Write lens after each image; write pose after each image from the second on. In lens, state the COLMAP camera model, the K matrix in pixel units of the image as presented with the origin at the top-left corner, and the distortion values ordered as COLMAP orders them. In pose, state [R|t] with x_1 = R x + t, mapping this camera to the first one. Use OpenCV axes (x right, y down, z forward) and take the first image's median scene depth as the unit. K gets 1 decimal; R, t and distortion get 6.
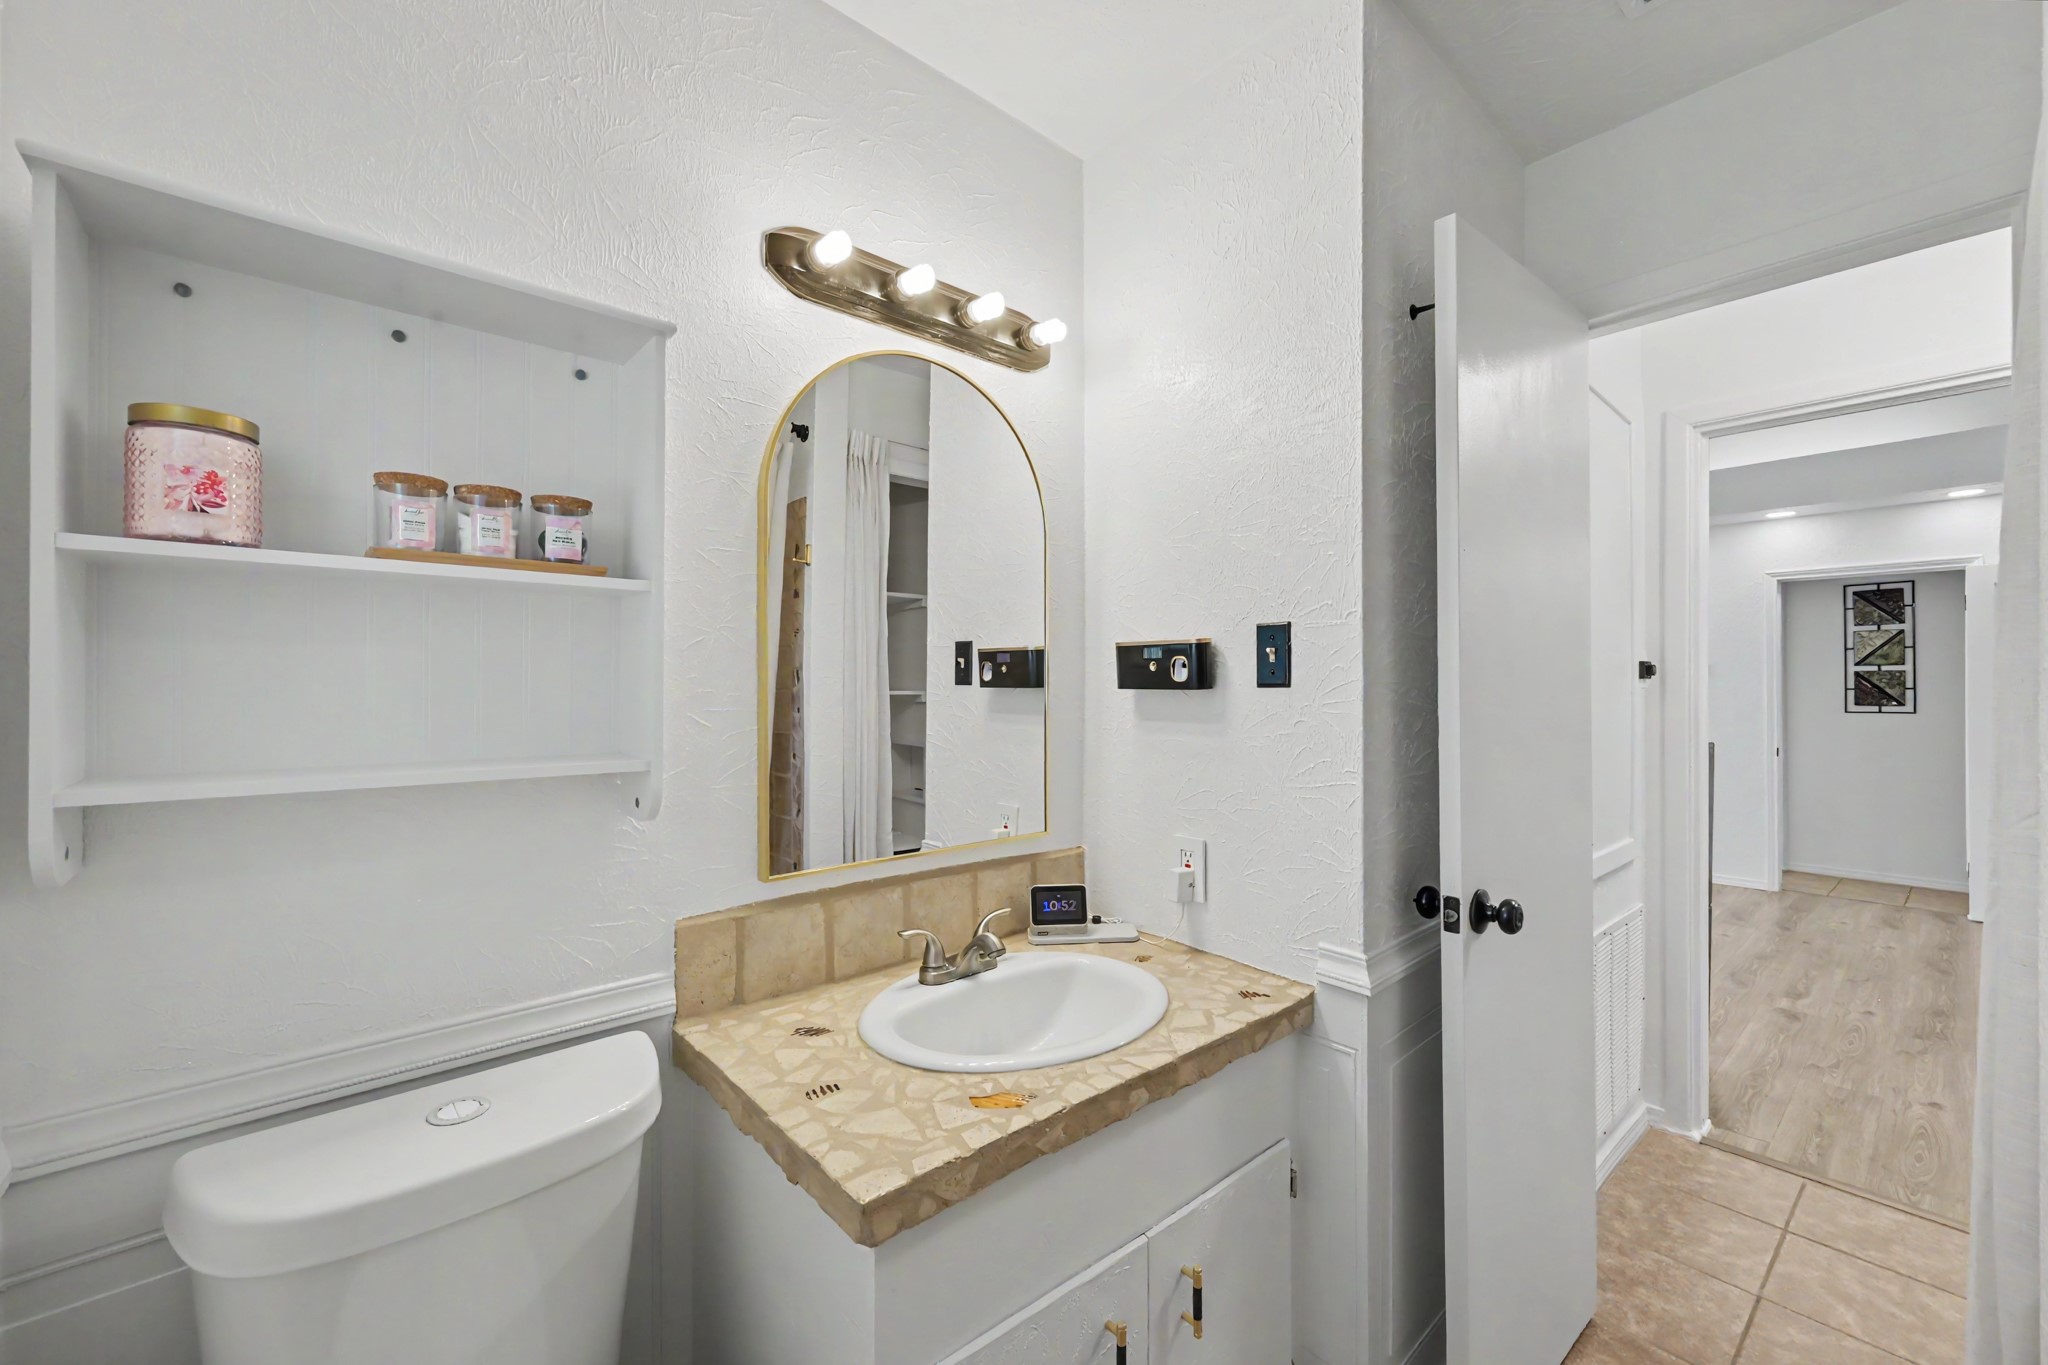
lens RADIAL K [[822.1, 0, 1039.9], [0, 822.1, 682.7], [0, 0, 1]] dist [0.001388, 0.000058]
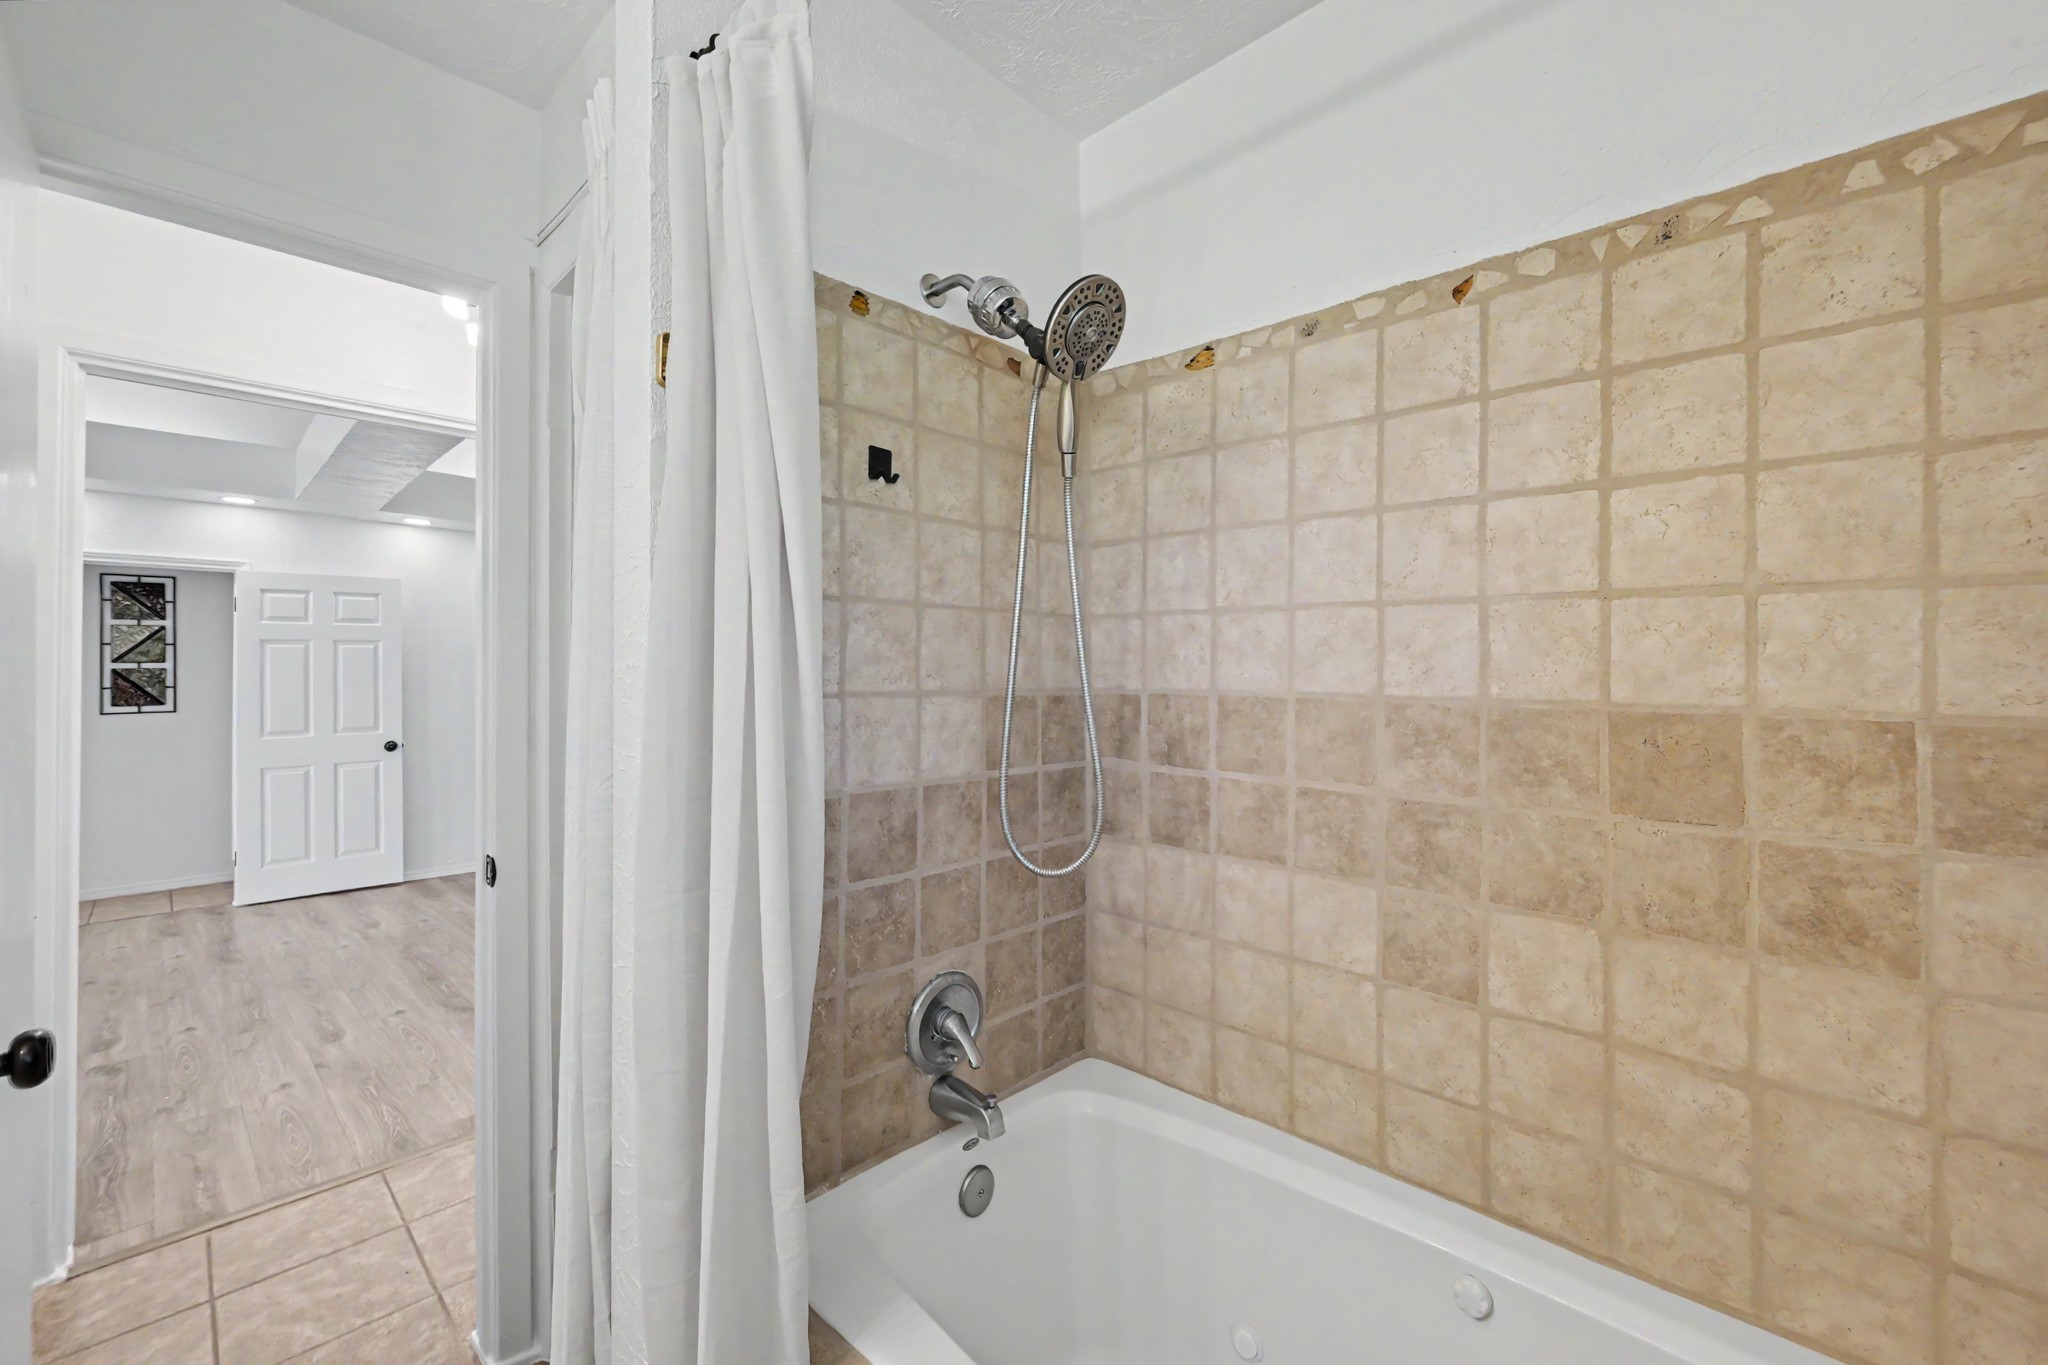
lens RADIAL K [[844.3, 0, 1028.2], [0, 844.3, 660.5], [0, 0, 1]] dist [-0.000508, 0.000155]
pose [[-0.090773, 0.018012, 0.995709, -0.074883], [0.006712, 0.999825, -0.017474, 0.000123], [-0.995849, 0.005097, -0.090878, 0.170802]]
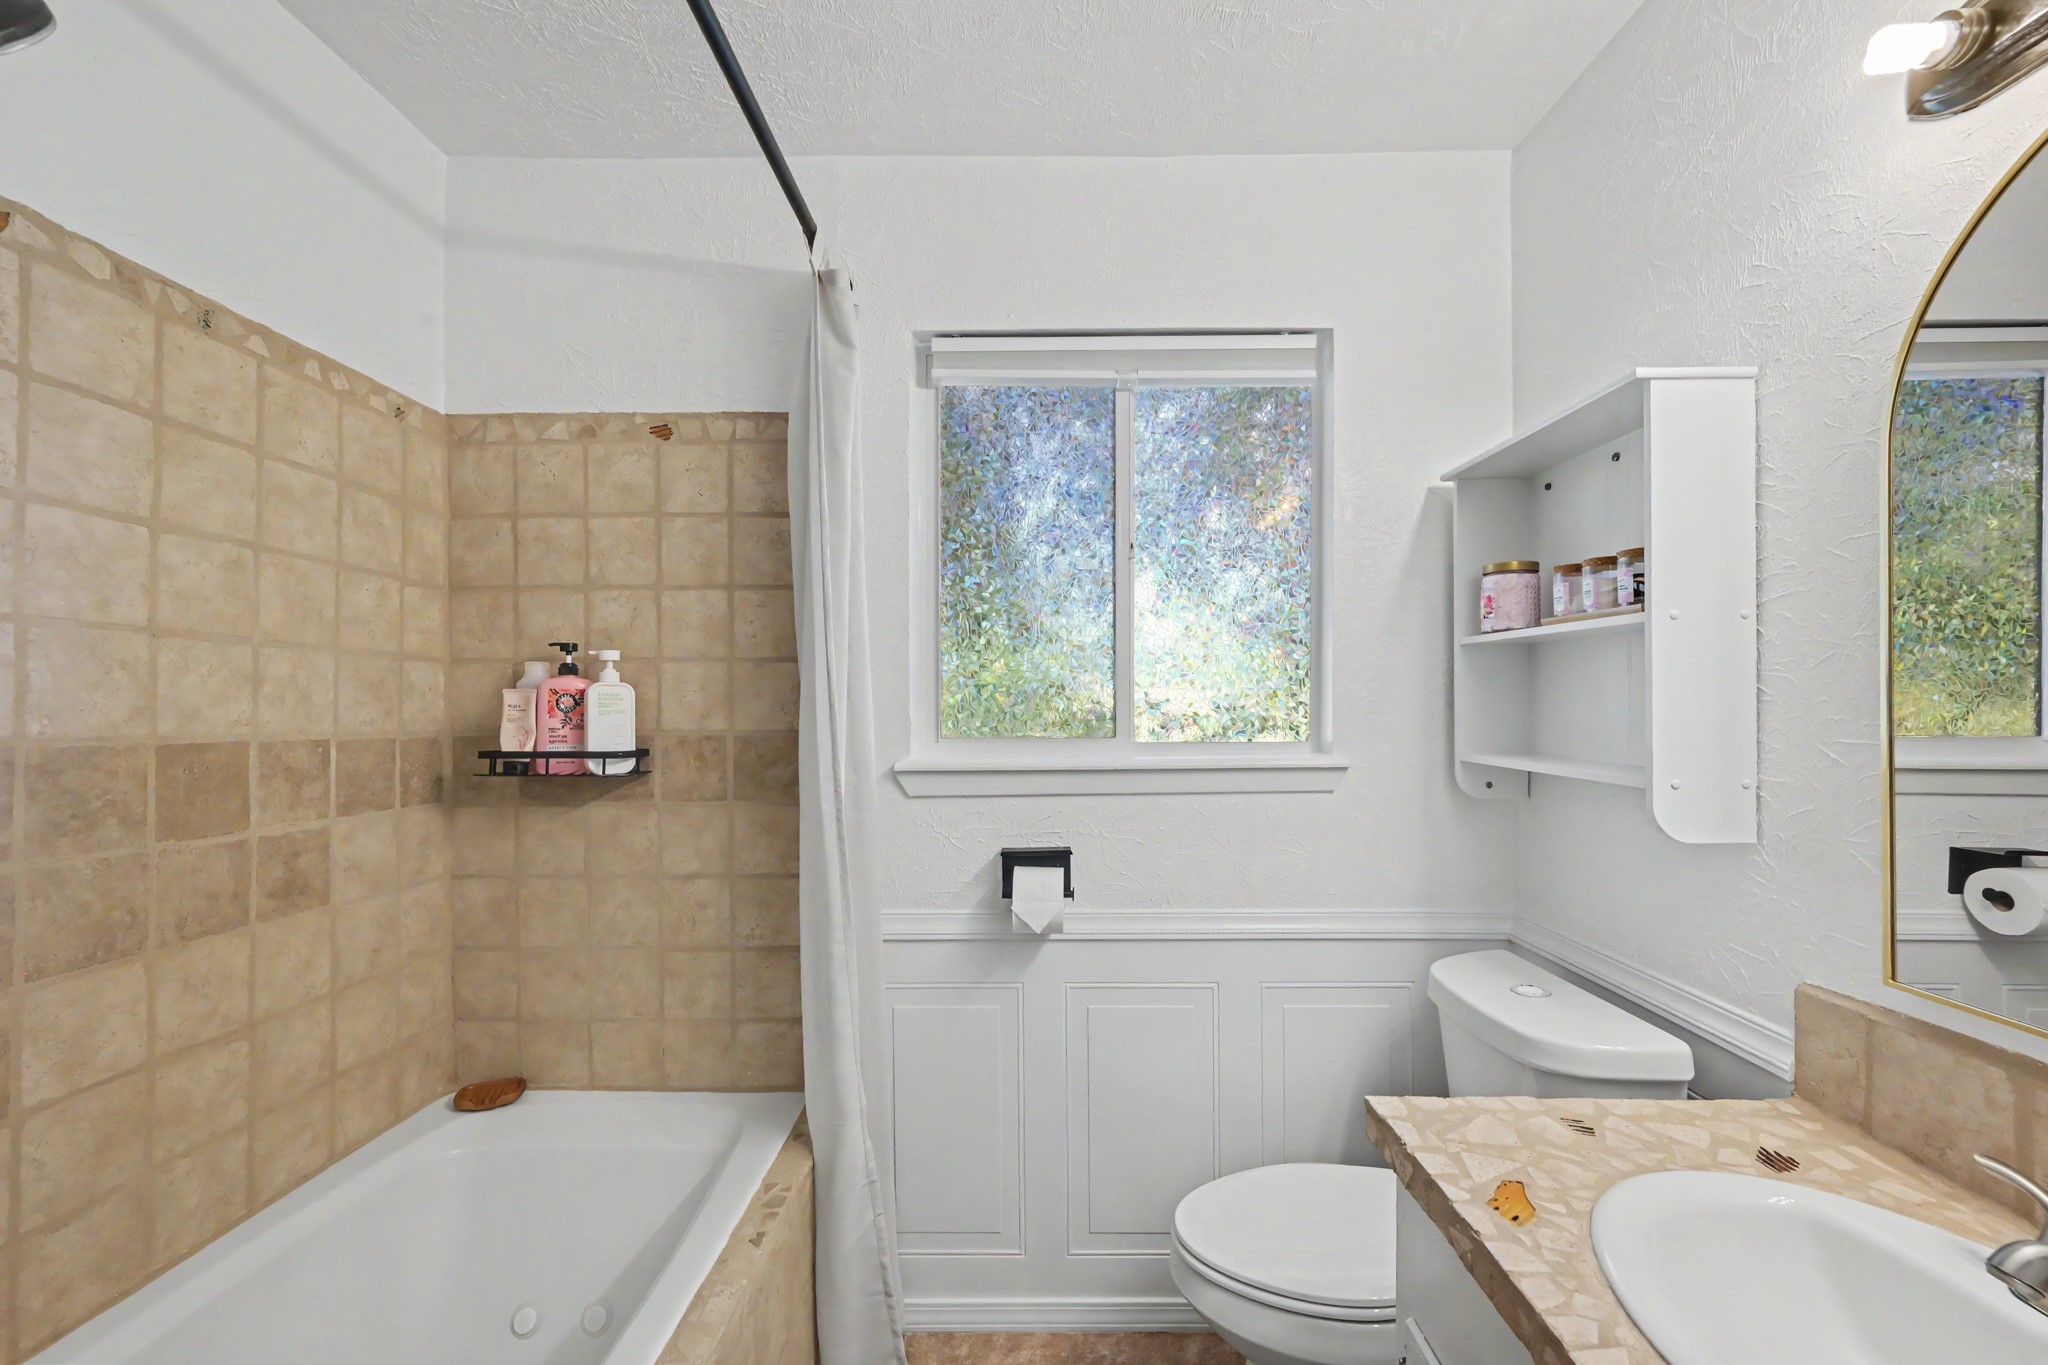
lens RADIAL K [[821.2, 0, 1029.8], [0, 821.2, 700.2], [0, 0, 1]] dist [0.000439, 0.000095]
pose [[-0.673984, -0.000907, -0.738745, 0.384794], [-0.000679, 1.000000, -0.000609, -0.003477], [0.738746, 0.000091, -0.673984, 0.505700]]
